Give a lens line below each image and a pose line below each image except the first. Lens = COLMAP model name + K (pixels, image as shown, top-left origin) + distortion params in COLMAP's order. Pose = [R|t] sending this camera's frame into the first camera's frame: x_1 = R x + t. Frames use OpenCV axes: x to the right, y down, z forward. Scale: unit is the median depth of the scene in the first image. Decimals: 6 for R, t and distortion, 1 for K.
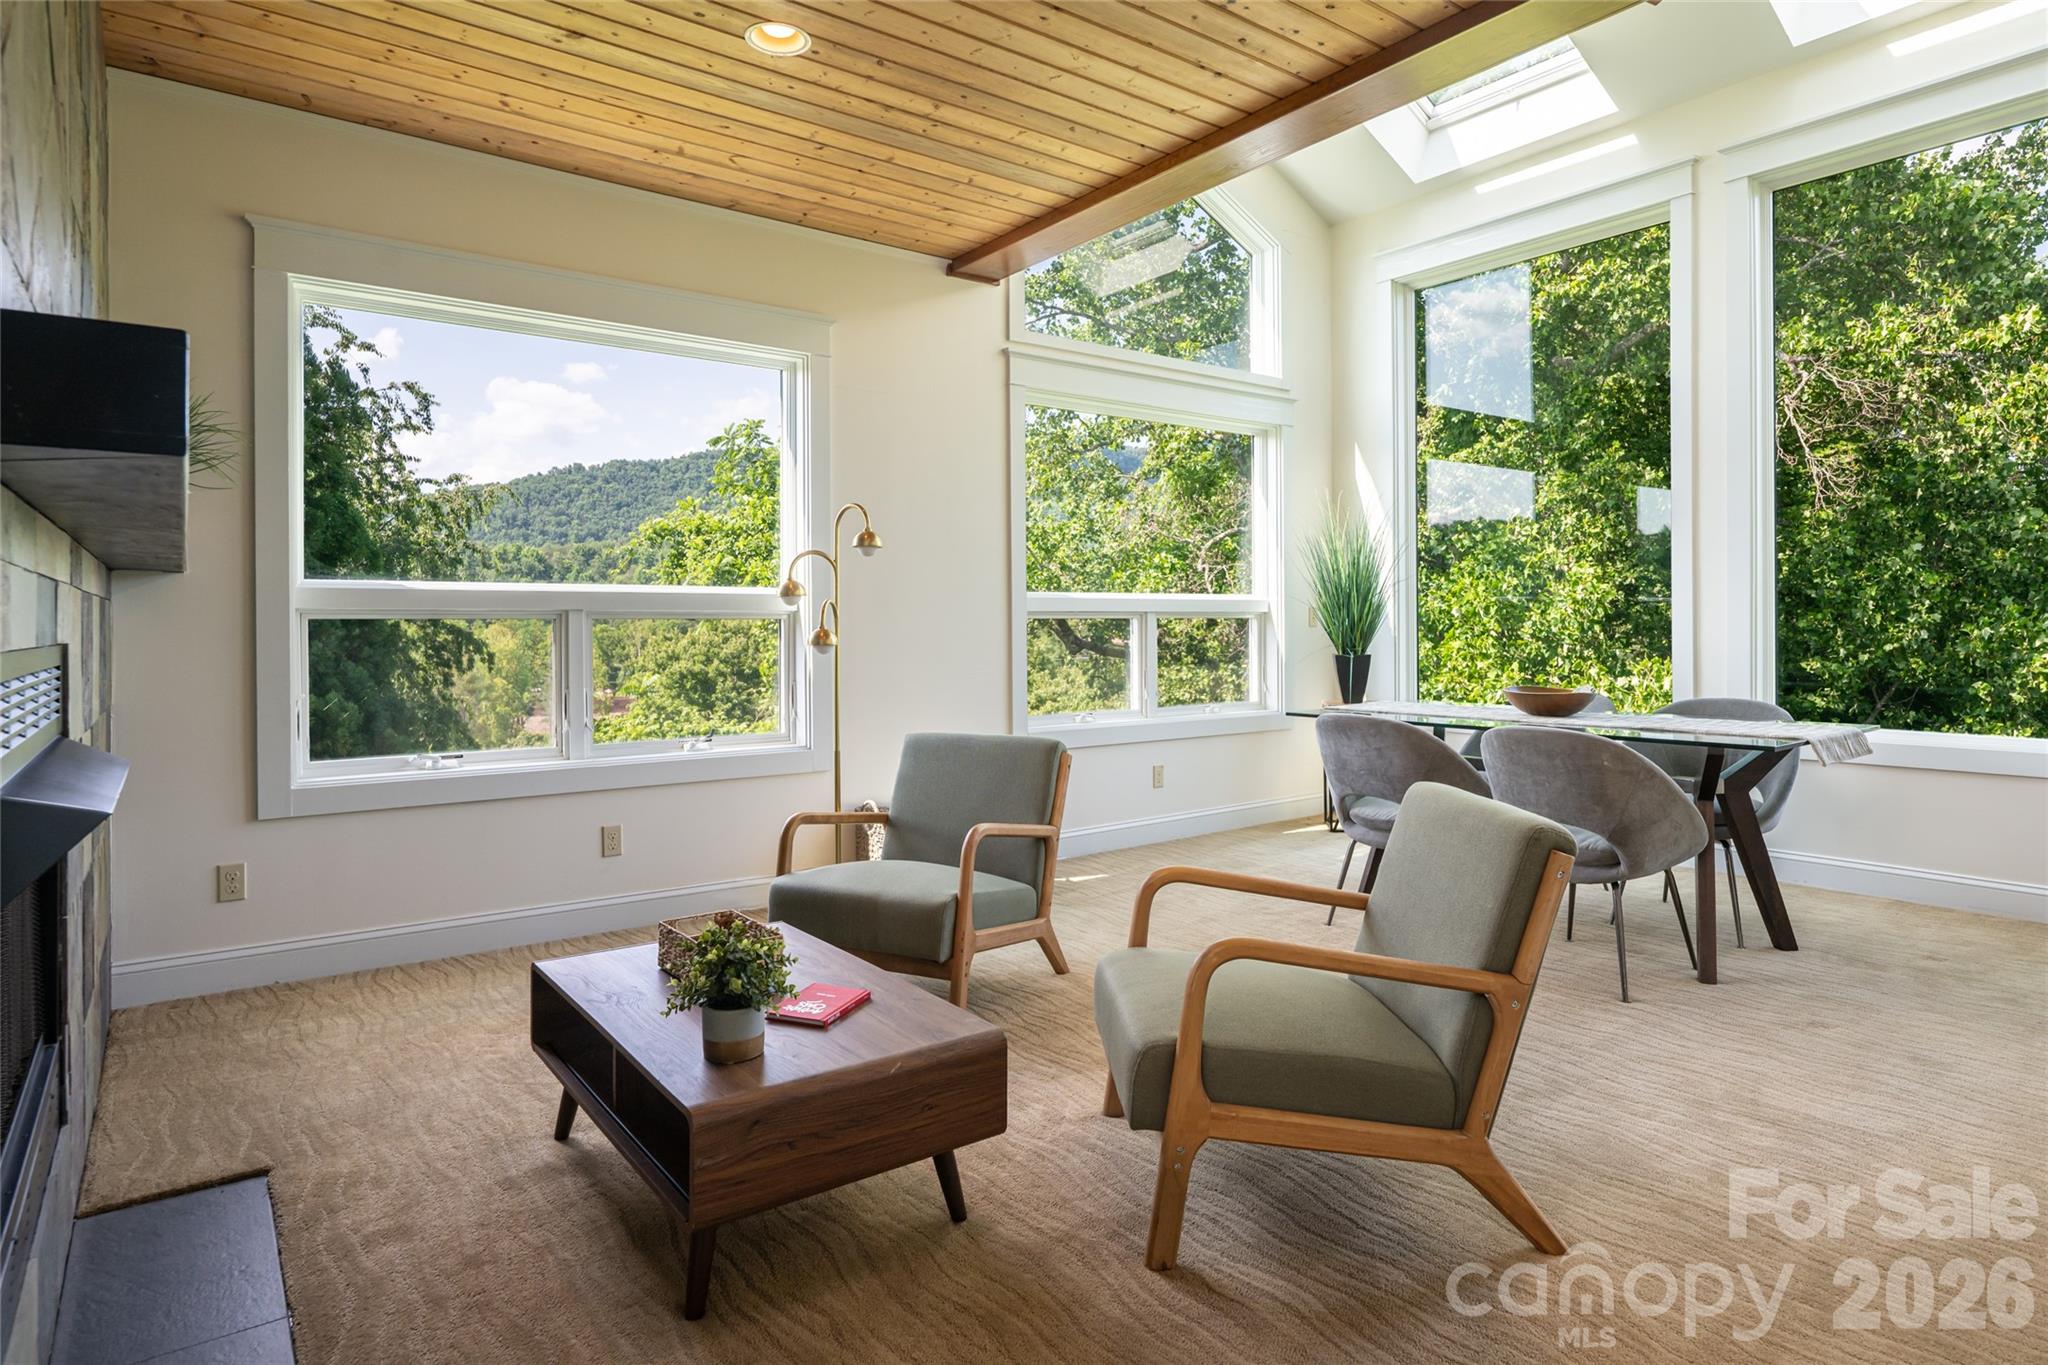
lens RADIAL K [[1179.6, 0, 1030.0], [0, 1179.6, 616.9], [0, 0, 1]] dist [-0.012186, 0.006656]
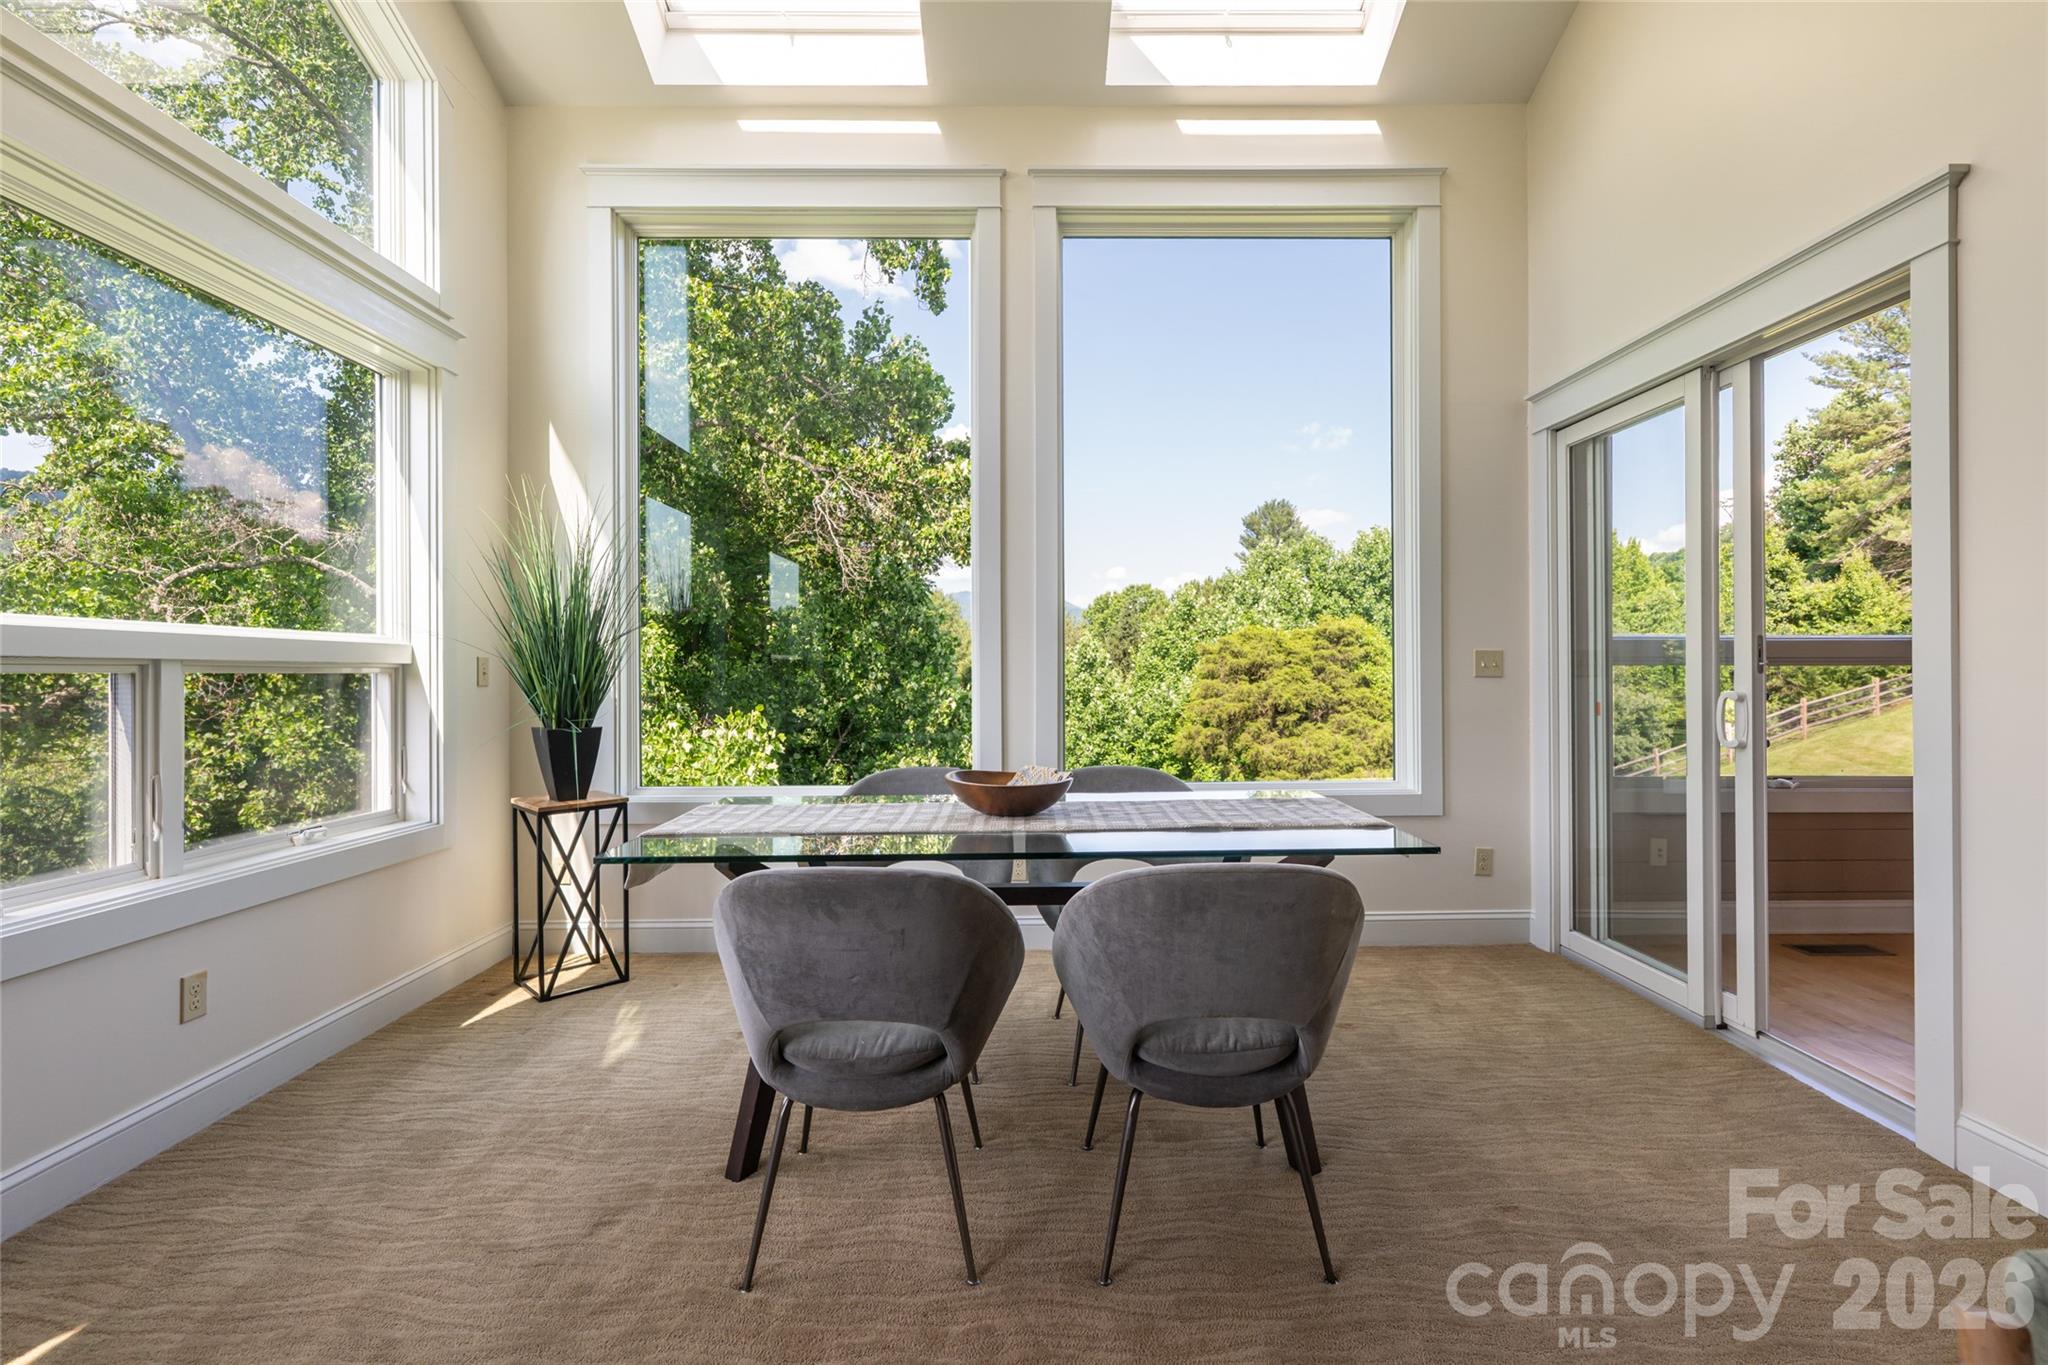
lens RADIAL K [[893.8, 0, 1014.8], [0, 893.8, 673.0], [0, 0, 1]] dist [-0.001341, 0.001548]
pose [[0.589553, 0.003383, 0.807723, 0.009430], [-0.001698, 0.999994, -0.002948, 0.001314], [-0.807728, 0.000366, 0.589555, 0.457858]]
